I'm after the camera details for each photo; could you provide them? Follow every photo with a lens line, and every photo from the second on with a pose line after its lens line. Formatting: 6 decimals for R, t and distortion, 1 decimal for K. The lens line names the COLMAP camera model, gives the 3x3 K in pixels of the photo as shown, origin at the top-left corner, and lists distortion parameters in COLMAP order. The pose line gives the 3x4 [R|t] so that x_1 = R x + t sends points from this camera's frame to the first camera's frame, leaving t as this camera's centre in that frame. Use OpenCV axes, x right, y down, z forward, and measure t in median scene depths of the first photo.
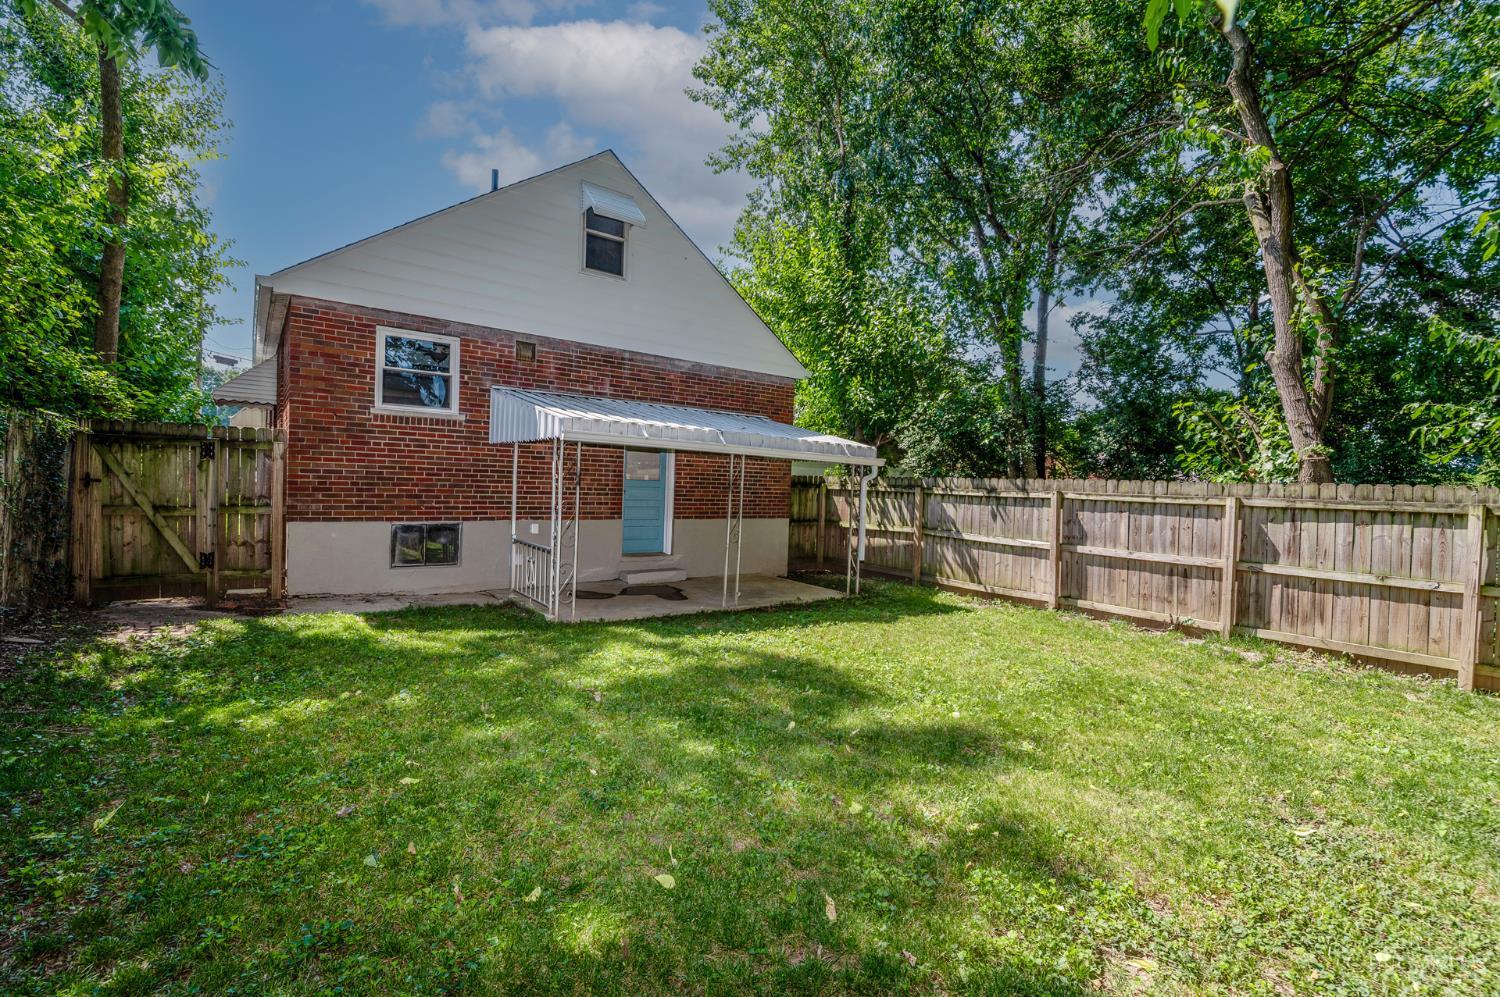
lens RADIAL K [[654.6, 0, 770.5], [0, 654.6, 464.5], [0, 0, 1]] dist [0.001655, -0.009374]
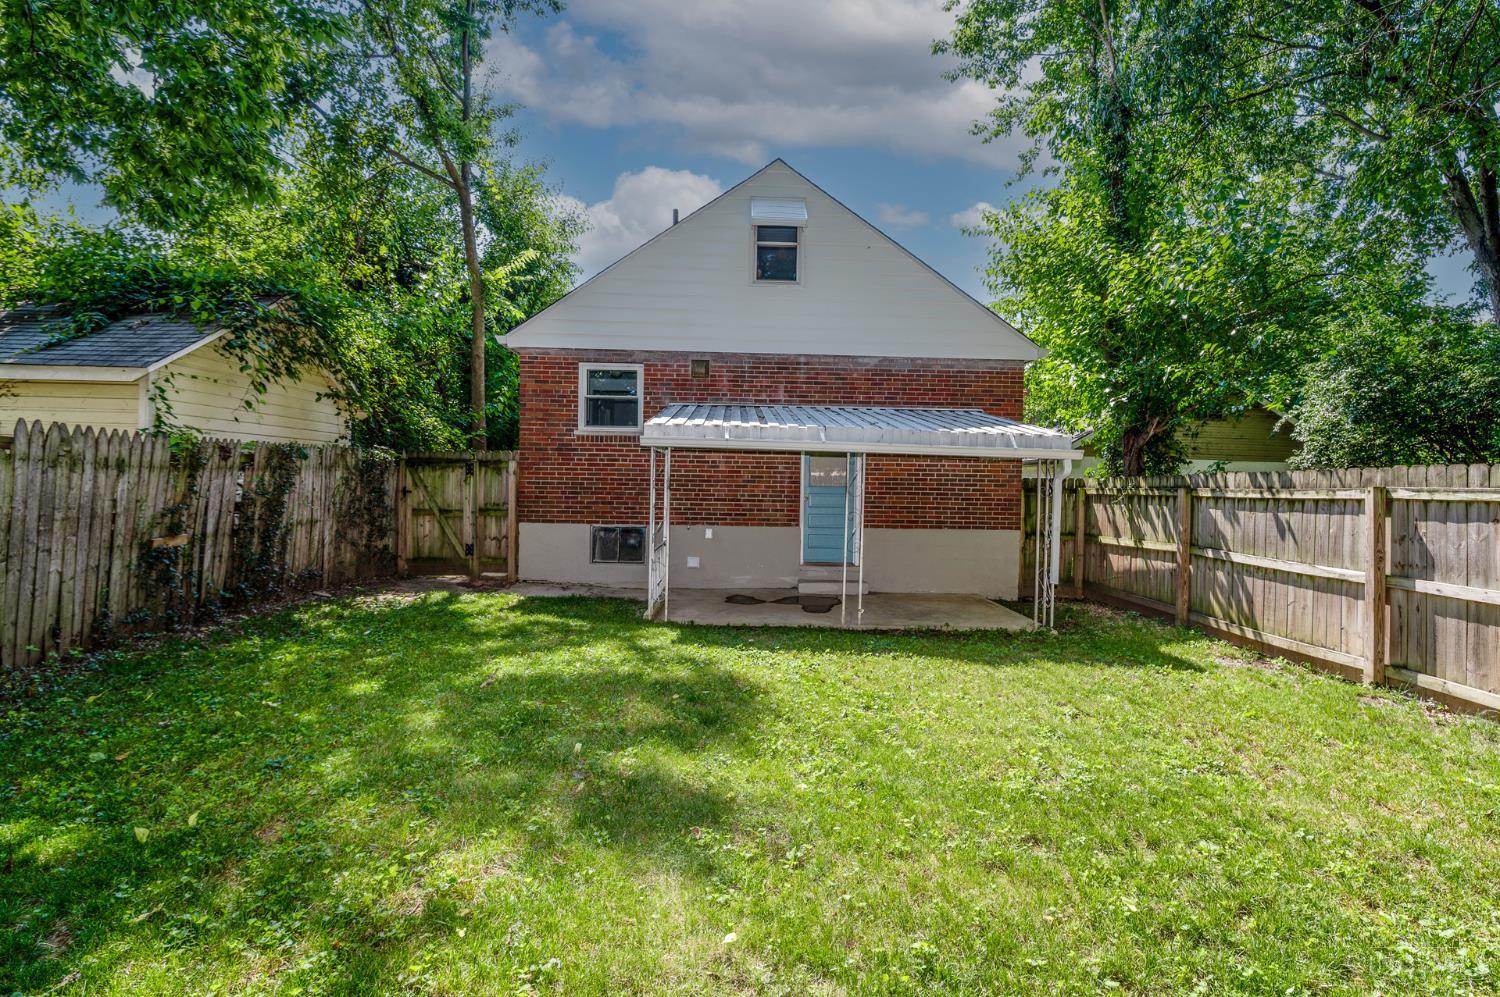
lens RADIAL K [[654.6, 0, 770.5], [0, 654.6, 464.5], [0, 0, 1]] dist [0.001655, -0.009374]
pose [[0.810675, -0.042552, -0.583948, 0.344054], [0.027951, 0.999031, -0.033996, 0.025236], [0.584829, 0.011238, 0.811079, 0.196931]]
